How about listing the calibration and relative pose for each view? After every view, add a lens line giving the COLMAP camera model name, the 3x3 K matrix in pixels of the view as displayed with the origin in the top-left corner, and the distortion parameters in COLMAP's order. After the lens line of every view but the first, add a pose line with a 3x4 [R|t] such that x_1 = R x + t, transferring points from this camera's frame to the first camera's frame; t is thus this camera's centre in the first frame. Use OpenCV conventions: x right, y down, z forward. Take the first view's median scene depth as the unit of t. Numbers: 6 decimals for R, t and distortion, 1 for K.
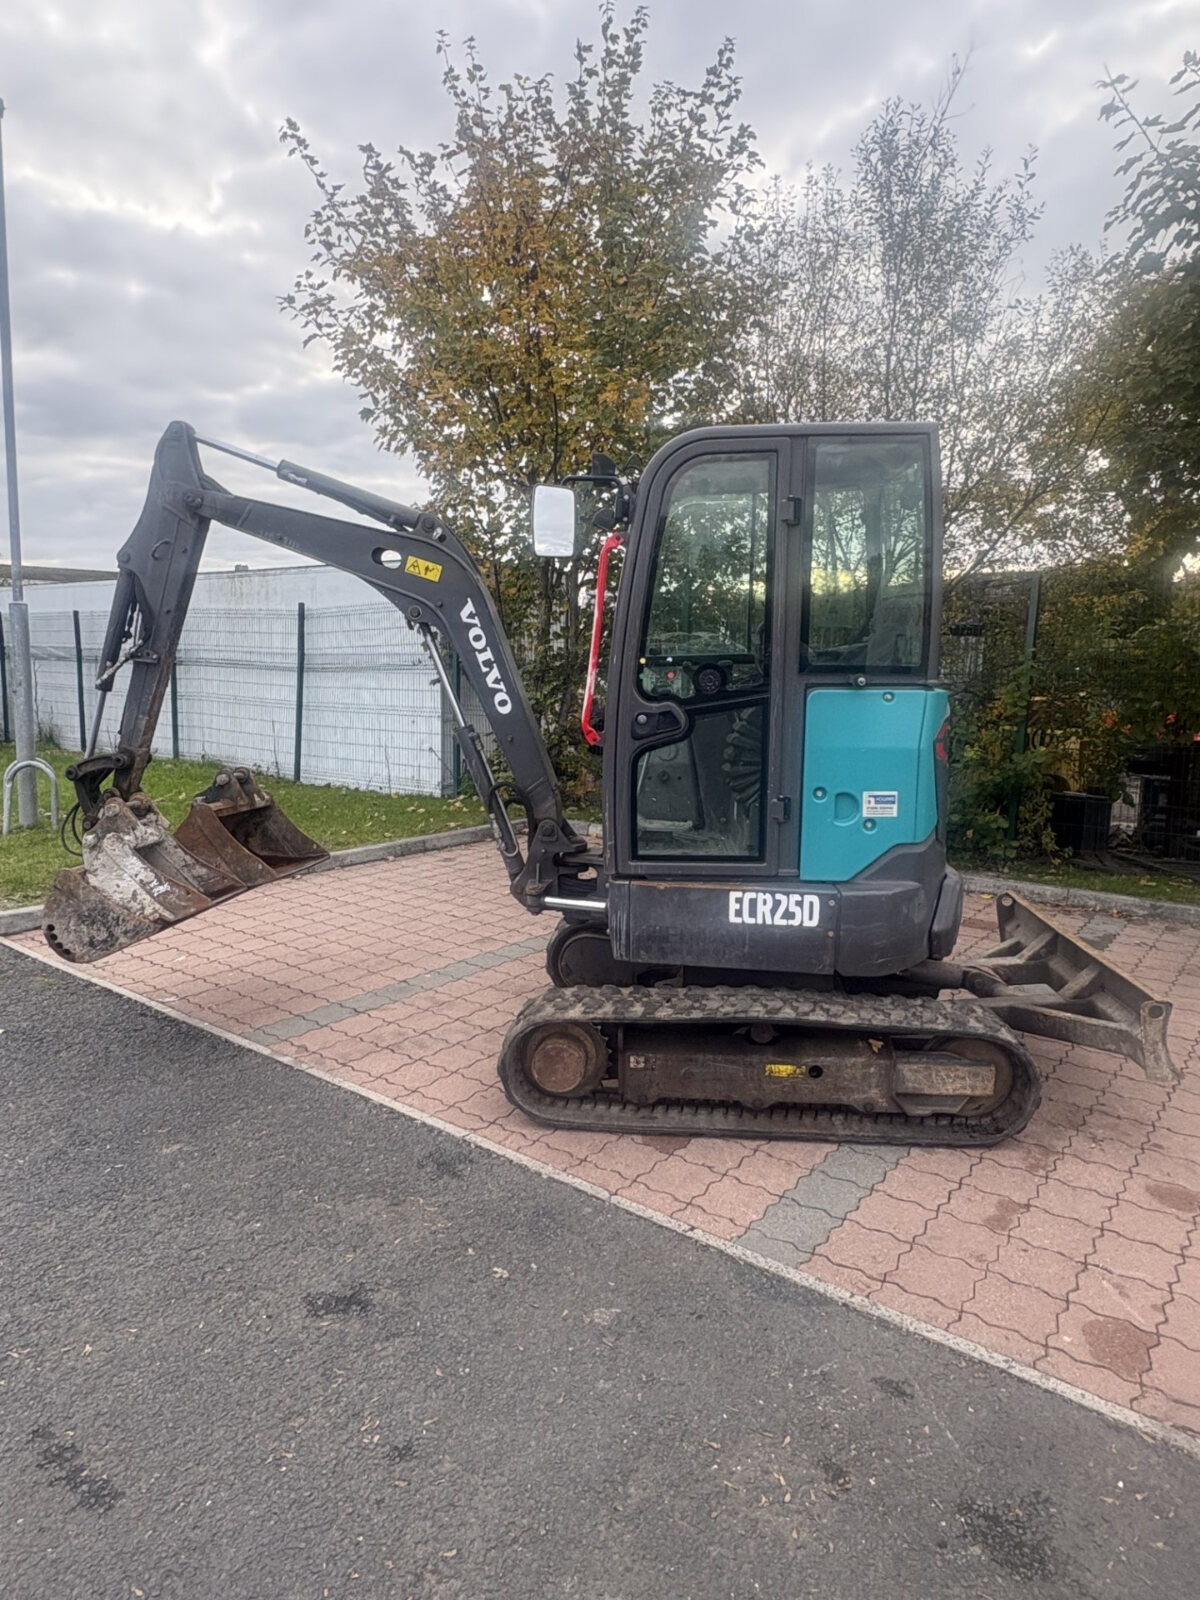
lens RADIAL K [[1212.8, 0, 579.0], [0, 1212.8, 789.3], [0, 0, 1]] dist [0.026135, -0.027029]
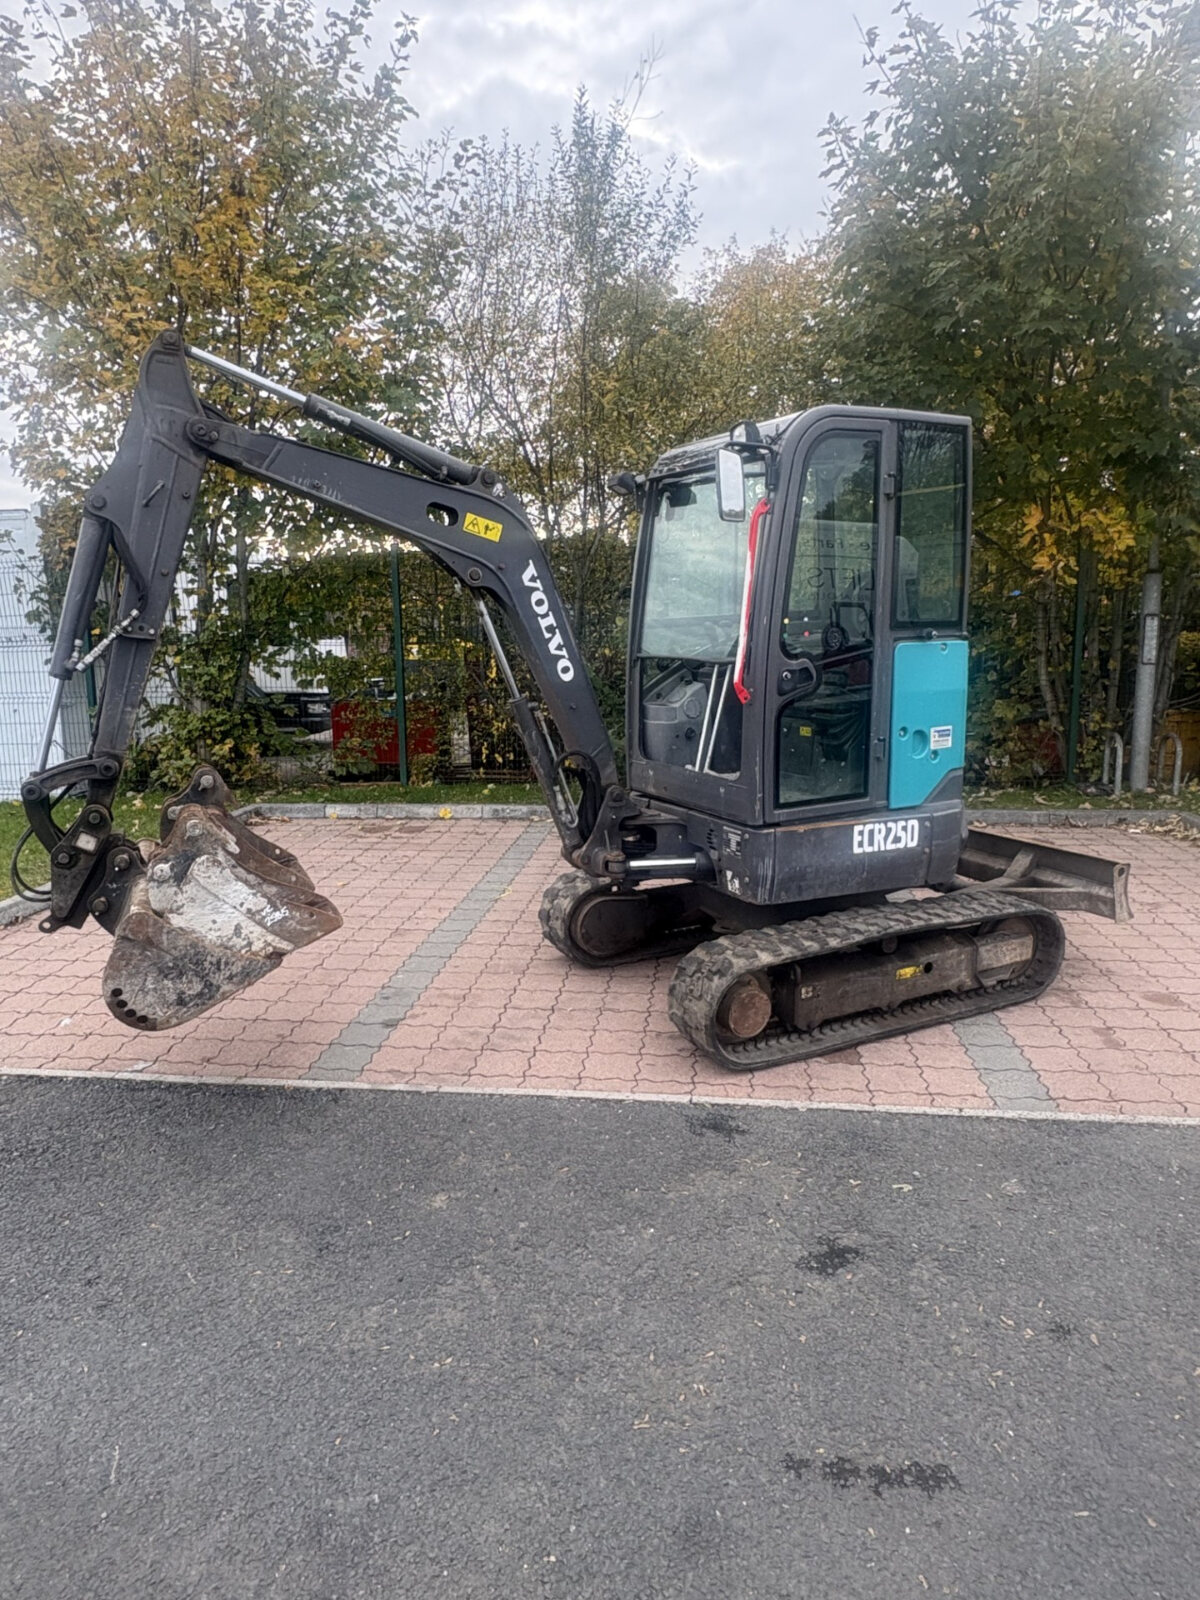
lens RADIAL K [[1212.8, 0, 621.1], [0, 1212.8, 806.5], [0, 0, 1]] dist [0.026135, -0.027029]
pose [[0.792244, -0.112178, 0.599804, -0.699048], [0.087014, 0.993680, 0.070911, -0.031262], [-0.603968, -0.003987, 0.796999, 0.229345]]
